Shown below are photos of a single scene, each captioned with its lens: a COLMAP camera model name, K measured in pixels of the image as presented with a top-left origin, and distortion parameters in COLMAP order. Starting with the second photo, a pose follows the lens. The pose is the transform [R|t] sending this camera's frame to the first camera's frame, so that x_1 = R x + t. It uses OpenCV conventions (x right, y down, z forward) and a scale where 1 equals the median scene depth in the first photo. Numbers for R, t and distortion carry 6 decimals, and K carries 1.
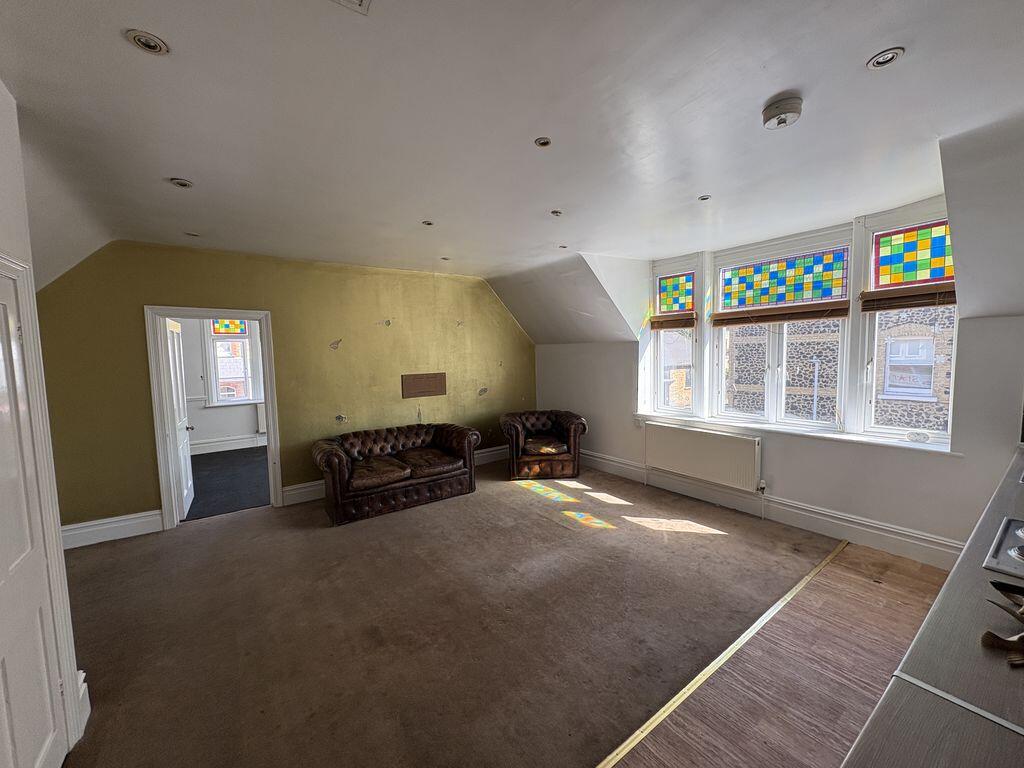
lens RADIAL K [[406.5, 0, 509.0], [0, 406.5, 383.6], [0, 0, 1]] dist [-0.000302, -0.000079]
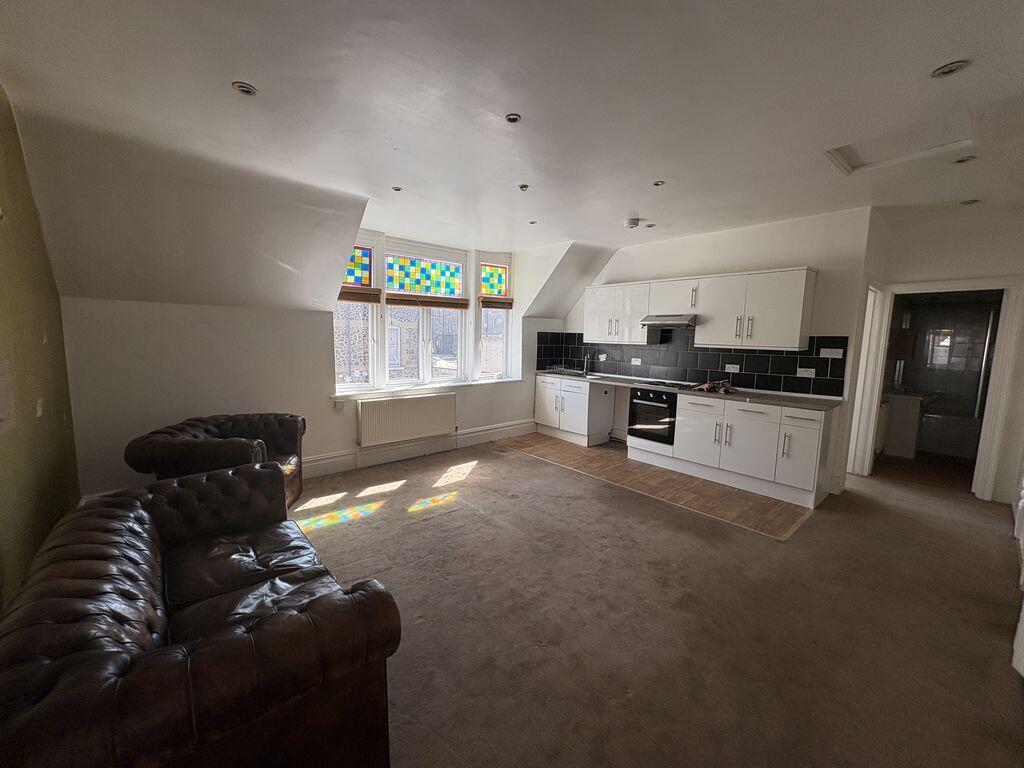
lens RADIAL K [[406.5, 0, 514.1], [0, 406.5, 381.7], [0, 0, 1]] dist [-0.000302, -0.000079]
pose [[-0.099215, -0.089205, 0.991059, -0.715249], [0.063810, 0.993353, 0.095800, -0.018074], [-0.993018, 0.072744, -0.092864, 0.863540]]
